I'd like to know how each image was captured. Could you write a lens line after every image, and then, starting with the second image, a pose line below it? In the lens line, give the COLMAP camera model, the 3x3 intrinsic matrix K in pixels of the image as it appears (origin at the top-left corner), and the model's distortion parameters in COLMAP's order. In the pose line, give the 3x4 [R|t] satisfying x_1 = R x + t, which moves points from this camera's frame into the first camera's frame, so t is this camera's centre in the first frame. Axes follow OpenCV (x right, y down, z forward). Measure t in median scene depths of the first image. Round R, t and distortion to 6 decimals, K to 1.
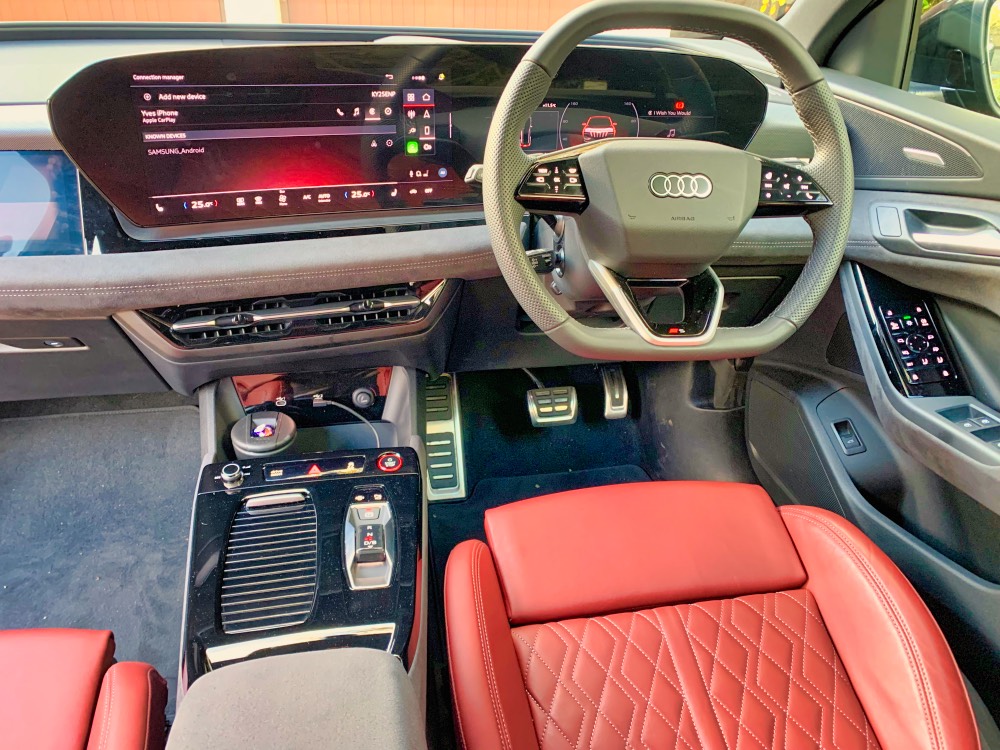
lens RADIAL K [[787.5, 0, 498.3], [0, 787.5, 375.4], [0, 0, 1]] dist [-0.000232, 0.008364]
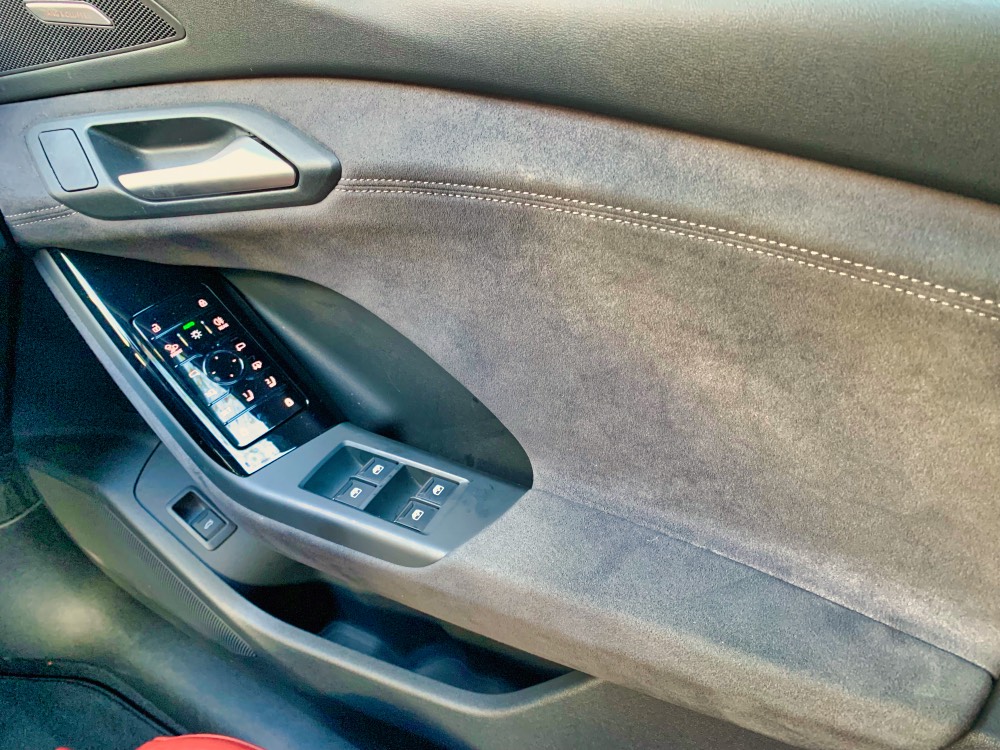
lens RADIAL K [[787.5, 0, 503.4], [0, 787.5, 377.3], [0, 0, 1]] dist [-0.000232, 0.008364]
pose [[0.682619, -0.410414, 0.604642, 0.333166], [0.340470, 0.910725, 0.233797, -0.095982], [-0.646616, 0.046268, 0.761411, 0.463623]]
